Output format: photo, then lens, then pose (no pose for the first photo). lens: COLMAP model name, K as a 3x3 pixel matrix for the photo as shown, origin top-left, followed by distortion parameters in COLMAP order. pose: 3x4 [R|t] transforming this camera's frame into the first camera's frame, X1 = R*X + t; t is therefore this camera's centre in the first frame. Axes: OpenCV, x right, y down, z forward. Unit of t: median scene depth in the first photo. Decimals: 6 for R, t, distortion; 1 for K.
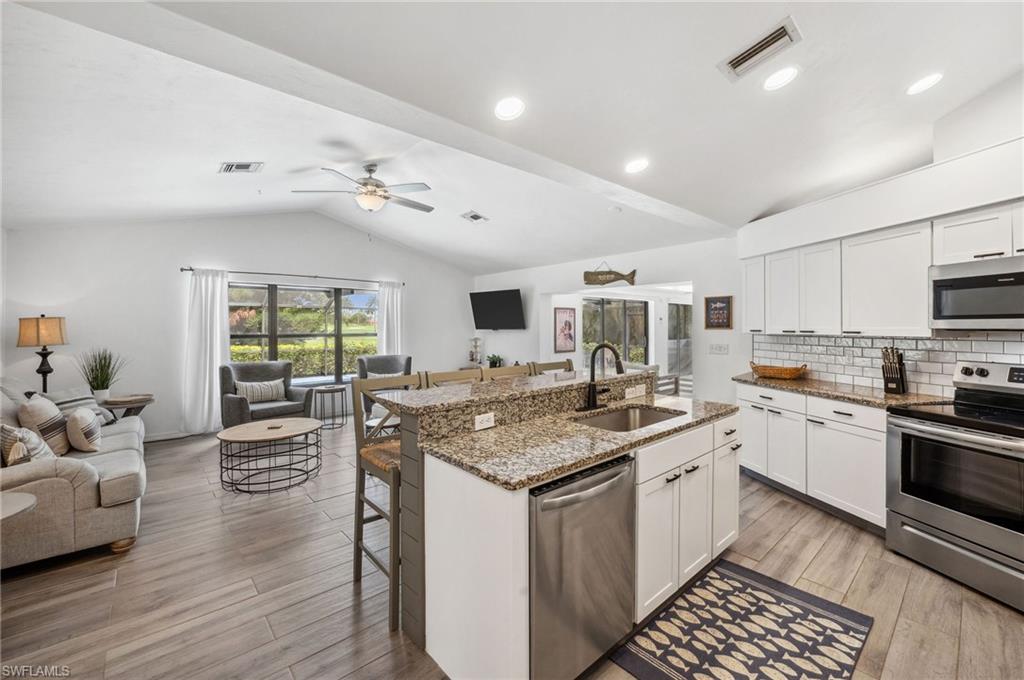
lens RADIAL K [[420.7, 0, 516.1], [0, 420.7, 322.9], [0, 0, 1]] dist [-0.001373, 0.000042]
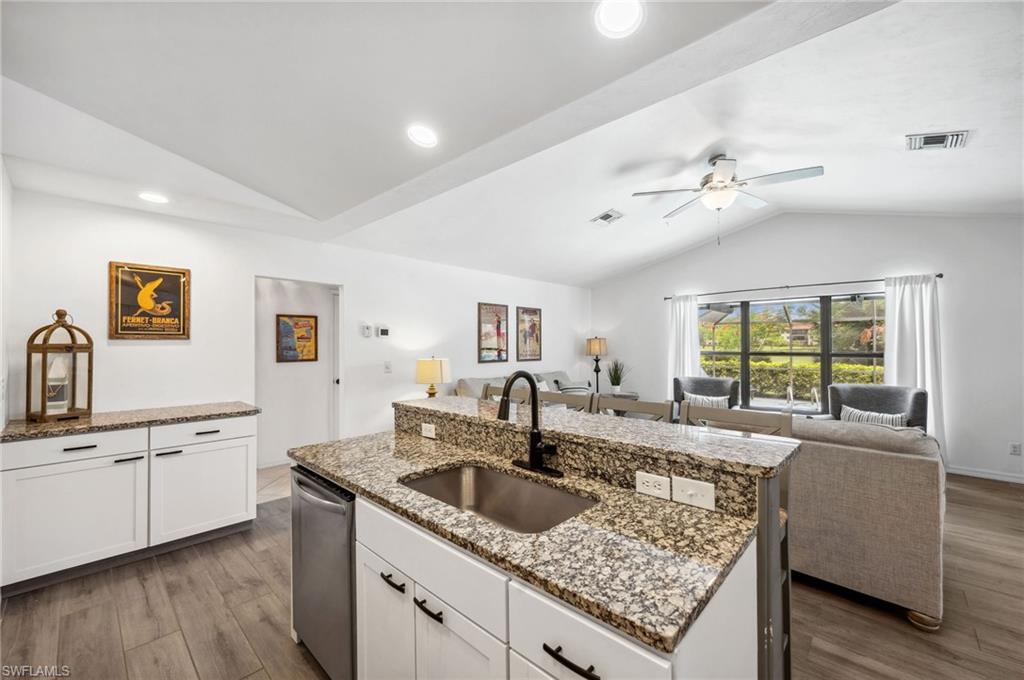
lens RADIAL K [[410.5, 0, 512.0], [0, 410.5, 340.0], [0, 0, 1]] dist [-0.000371, -0.000133]
pose [[0.084374, -0.008834, -0.996395, 0.541129], [0.008601, 0.999930, -0.008137, 0.004429], [0.996397, -0.007883, 0.084444, 0.603953]]
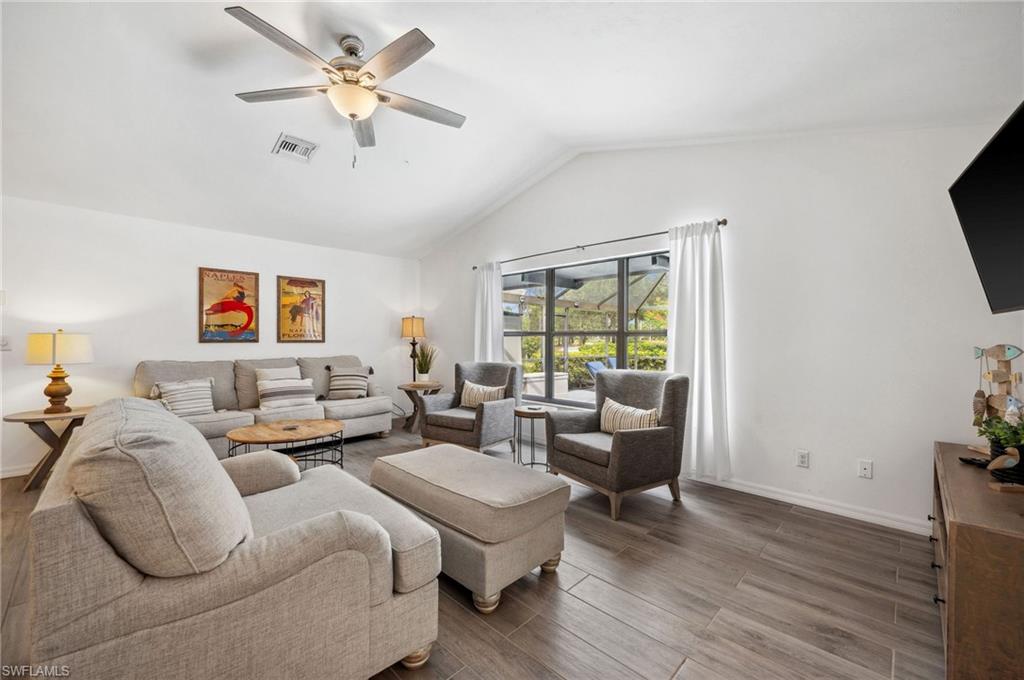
lens RADIAL K [[410.5, 0, 512.0], [0, 410.5, 340.0], [0, 0, 1]] dist [-0.000371, -0.000133]
pose [[0.070920, 0.006648, -0.997460, 0.310317], [0.004367, 0.999966, 0.006976, 0.060542], [0.997472, -0.004851, 0.070889, 1.410861]]
